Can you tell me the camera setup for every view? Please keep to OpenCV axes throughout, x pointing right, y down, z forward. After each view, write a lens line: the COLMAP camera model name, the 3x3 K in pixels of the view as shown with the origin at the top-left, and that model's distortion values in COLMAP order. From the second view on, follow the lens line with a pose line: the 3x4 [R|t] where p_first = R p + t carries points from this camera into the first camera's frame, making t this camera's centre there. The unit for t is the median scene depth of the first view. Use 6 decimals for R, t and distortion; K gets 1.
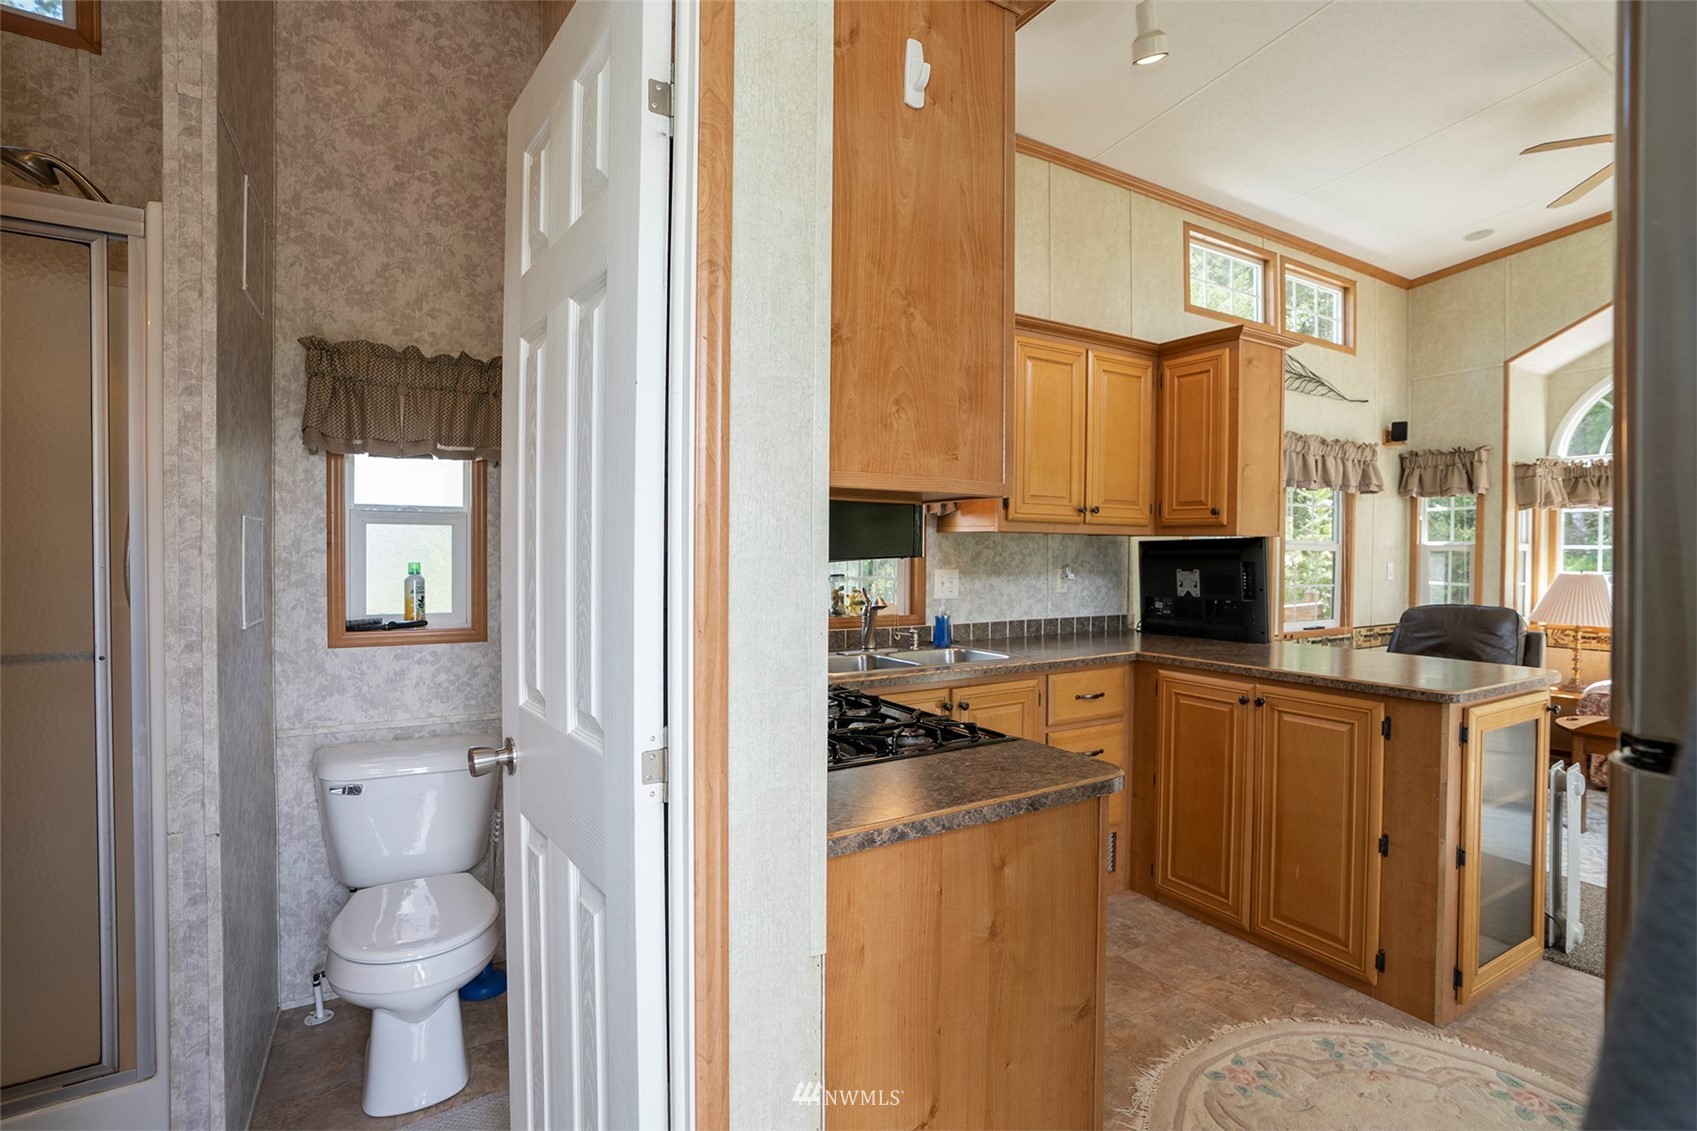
lens RADIAL K [[794.7, 0, 870.1], [0, 794.7, 563.2], [0, 0, 1]] dist [-0.040446, 0.023251]
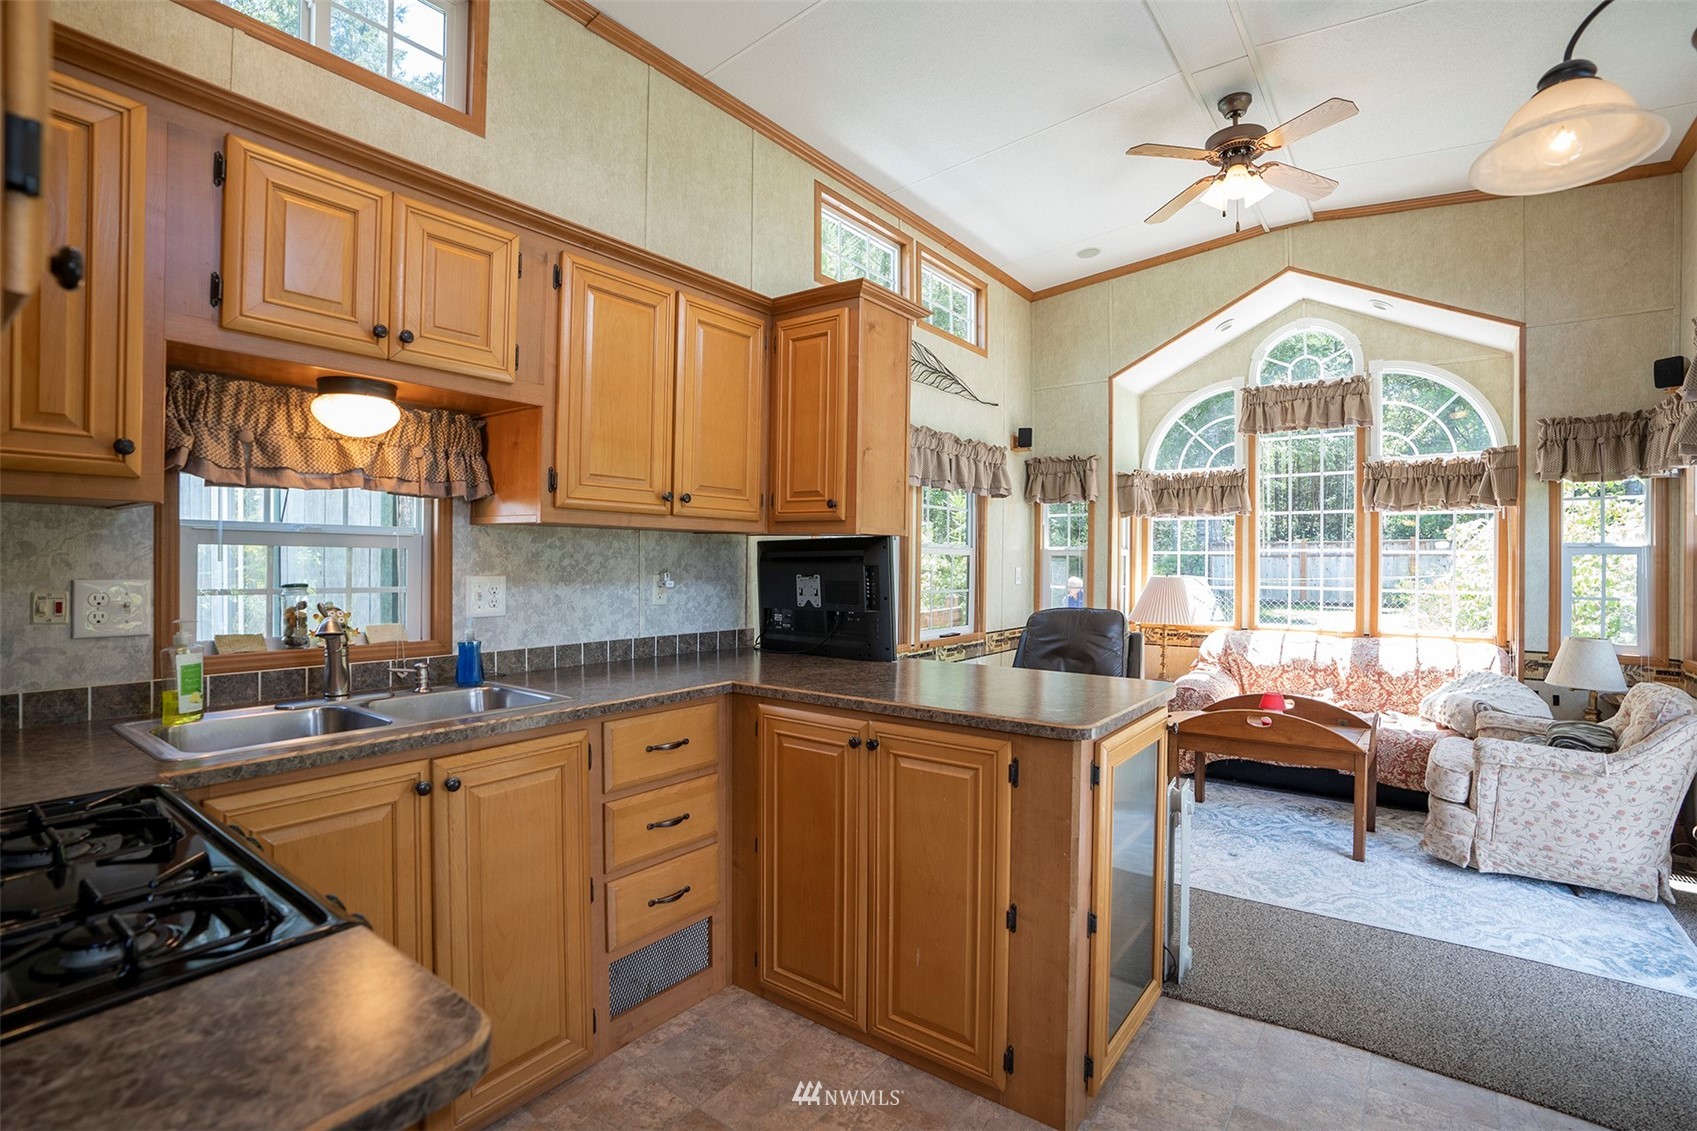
lens RADIAL K [[794.7, 0, 868.0], [0, 794.7, 558.0], [0, 0, 1]] dist [-0.040446, 0.023251]
pose [[0.921675, 0.003101, 0.387951, 0.139481], [0.002675, 0.999894, -0.014346, 0.002845], [-0.387954, 0.014260, 0.921568, 0.207593]]
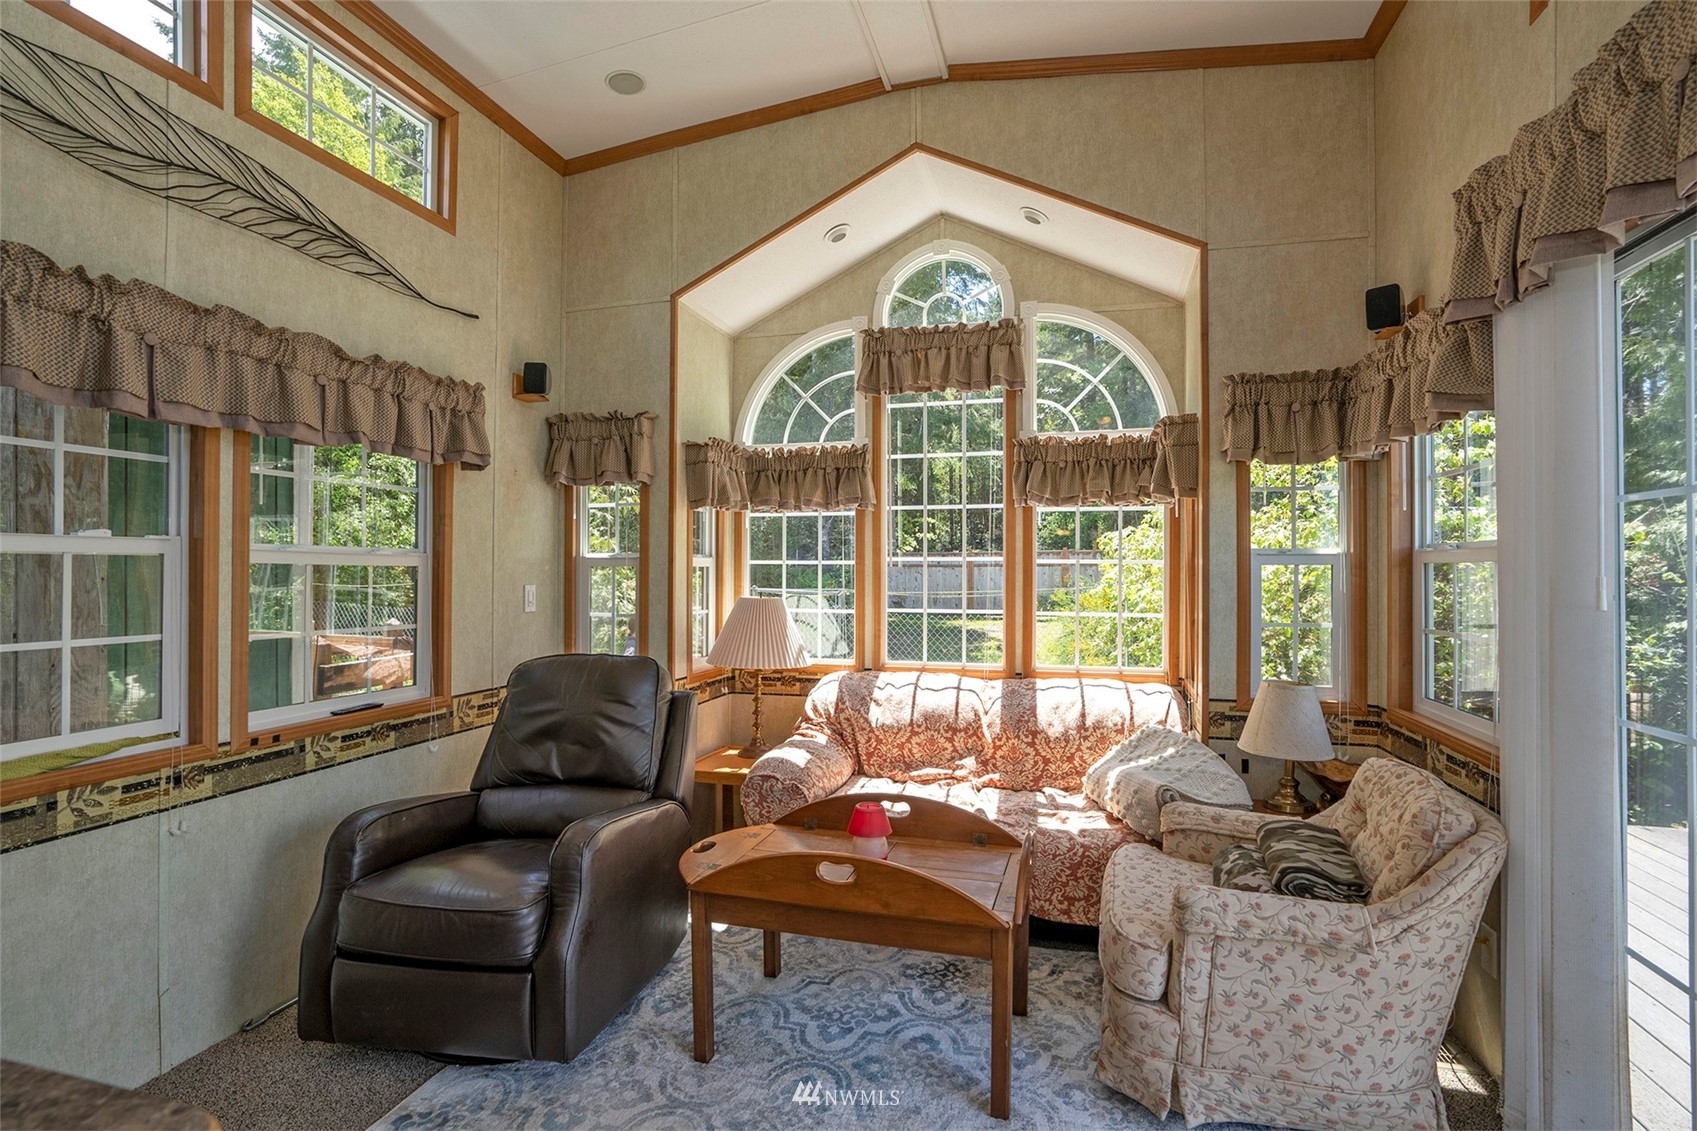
lens RADIAL K [[794.7, 0, 844.1], [0, 794.7, 561.9], [0, 0, 1]] dist [-0.040446, 0.023251]
pose [[0.740103, 0.006316, 0.672464, 0.667598], [0.009047, 0.999772, -0.019347, -0.007068], [-0.672433, 0.020402, 0.739877, 0.559058]]
